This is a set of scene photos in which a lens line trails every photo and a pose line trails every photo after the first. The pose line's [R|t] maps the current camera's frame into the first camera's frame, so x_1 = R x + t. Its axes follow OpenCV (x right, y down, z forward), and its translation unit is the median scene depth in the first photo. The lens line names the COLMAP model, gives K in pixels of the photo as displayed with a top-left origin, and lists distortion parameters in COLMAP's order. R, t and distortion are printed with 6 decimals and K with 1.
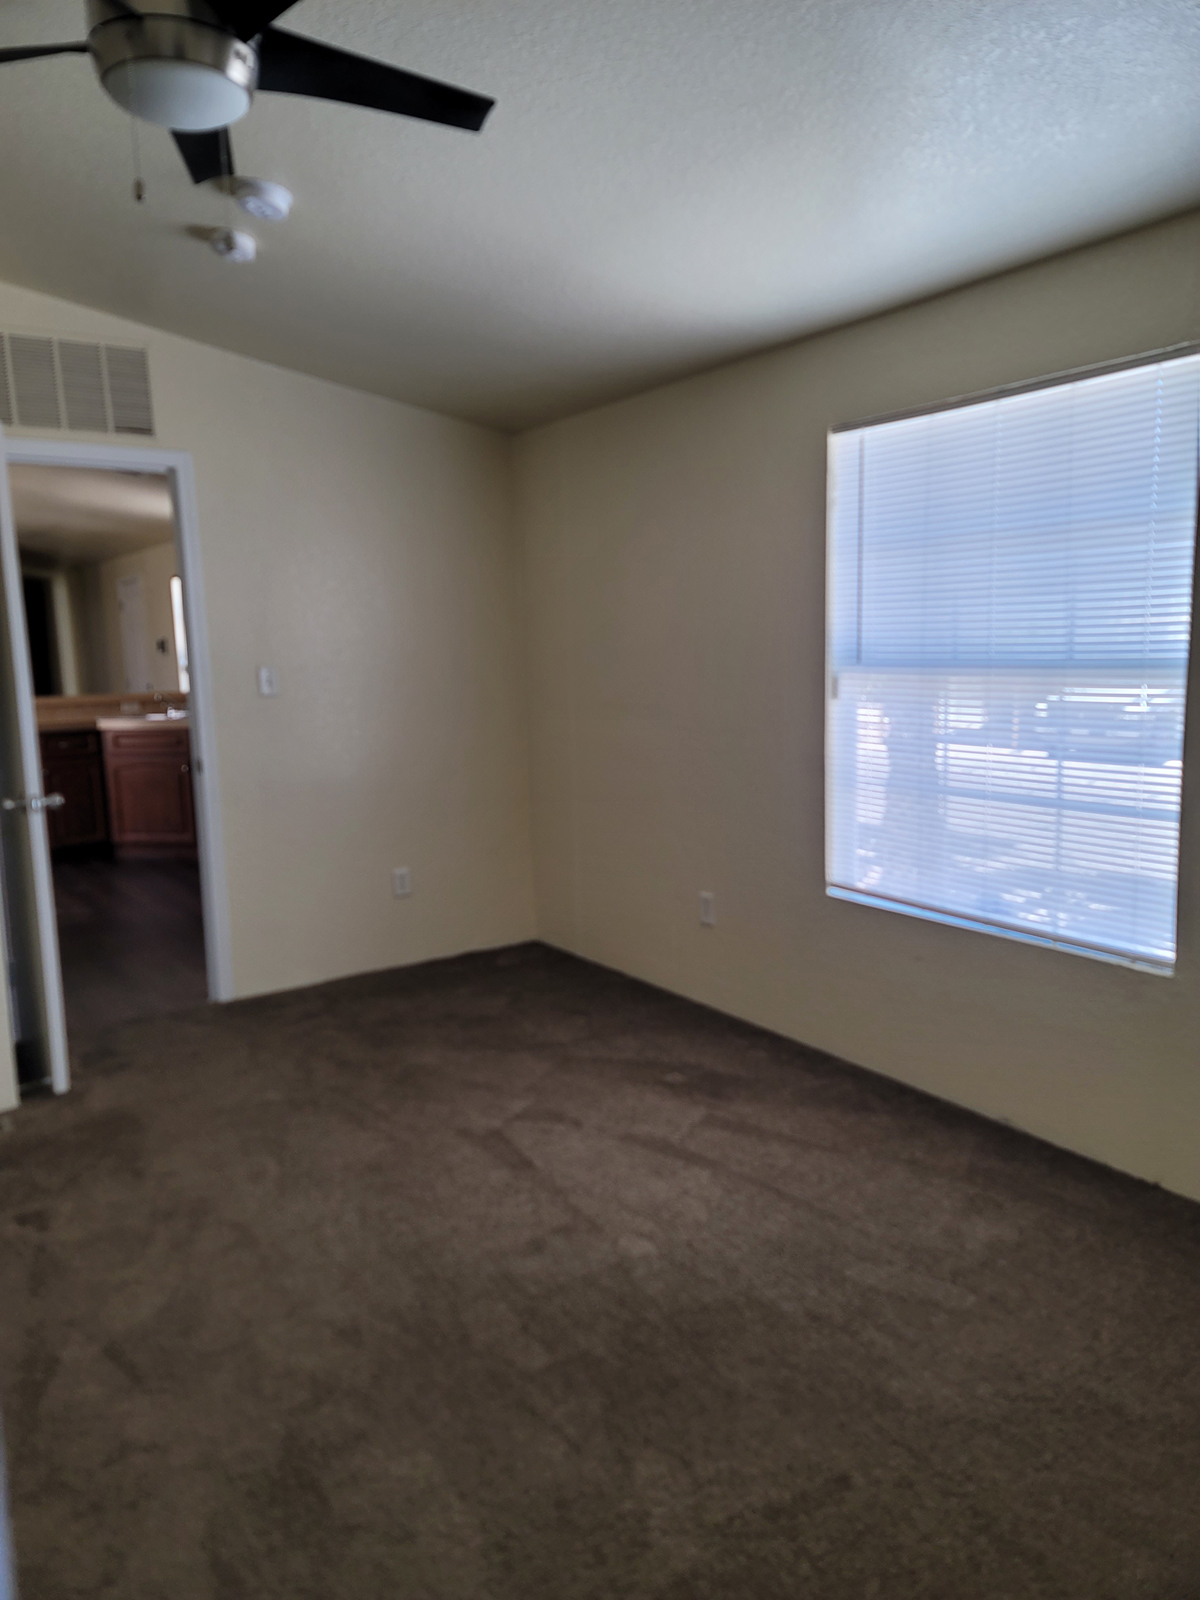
lens RADIAL K [[1161.1, 0, 565.4], [0, 1161.1, 807.2], [0, 0, 1]] dist [0.119712, -0.103228]
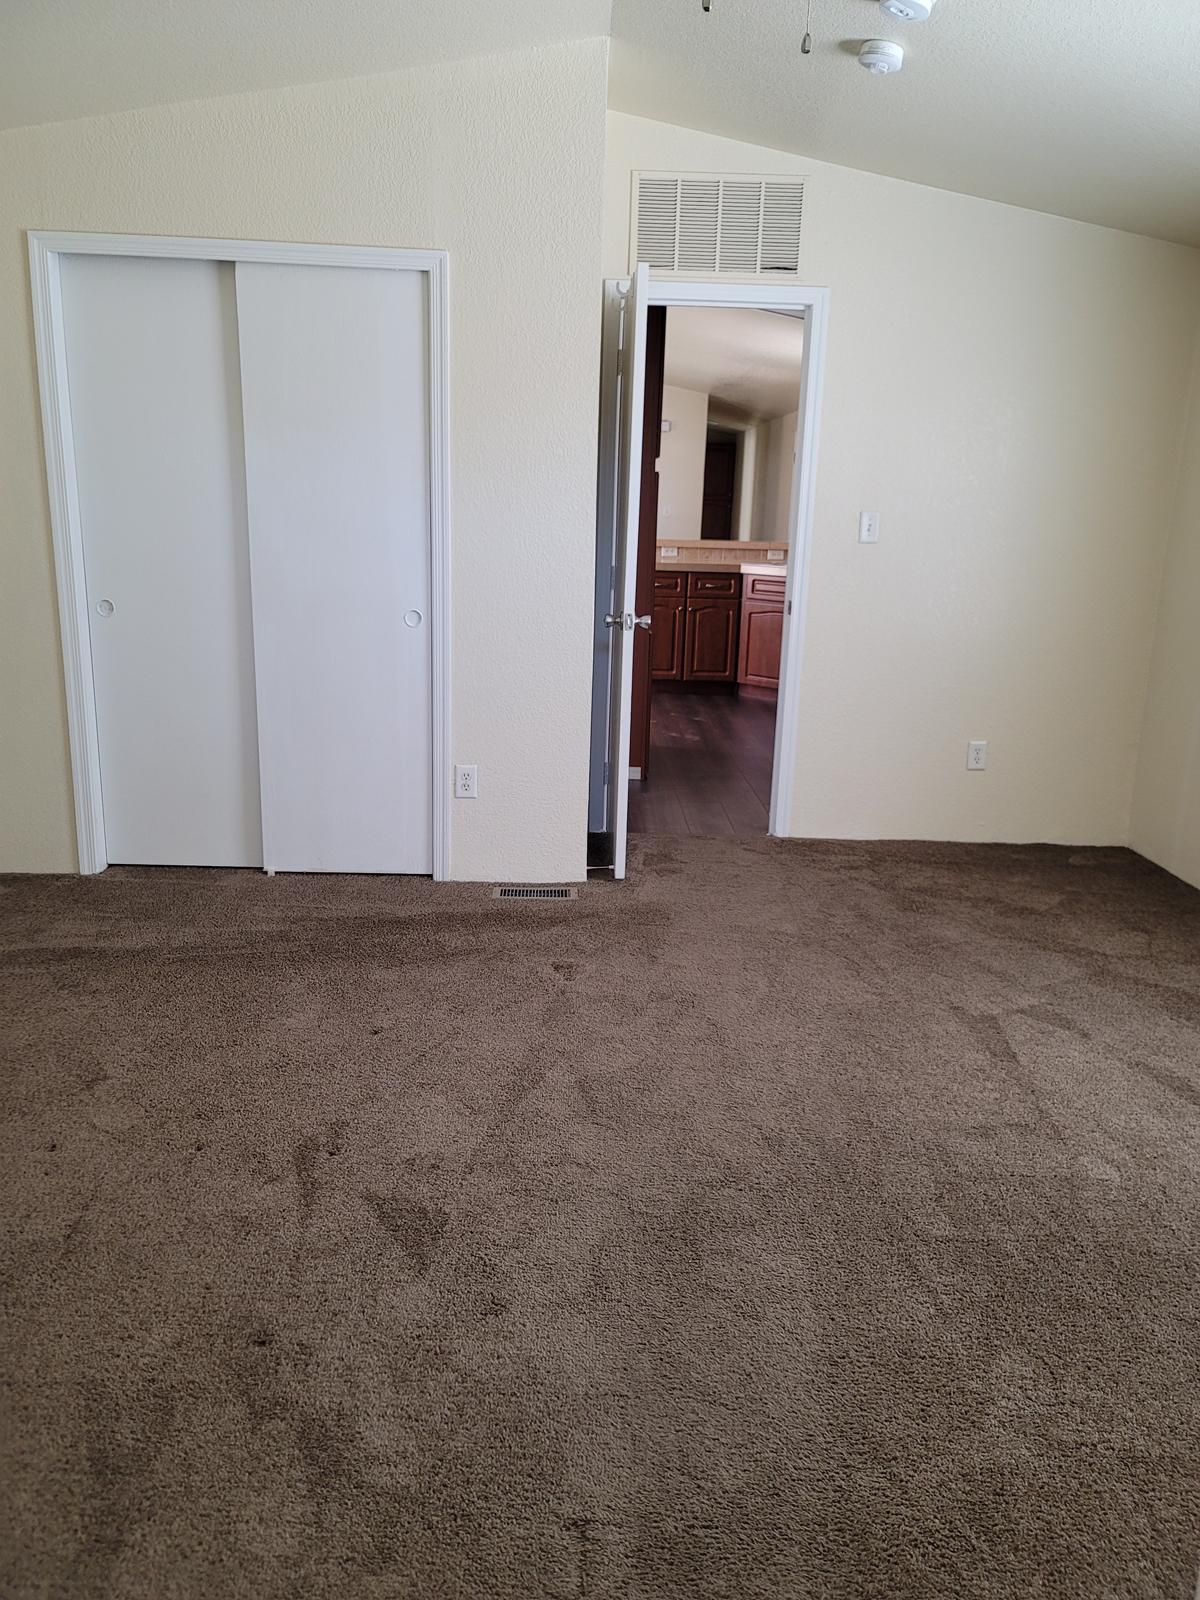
lens RADIAL K [[1184.0, 0, 584.8], [0, 1184.0, 804.3], [0, 0, 1]] dist [0.068917, -0.052828]
pose [[0.841416, 0.184198, -0.508025, 0.128945], [-0.132365, 0.981726, 0.136720, 0.020239], [0.523925, -0.047794, 0.850422, 0.017885]]
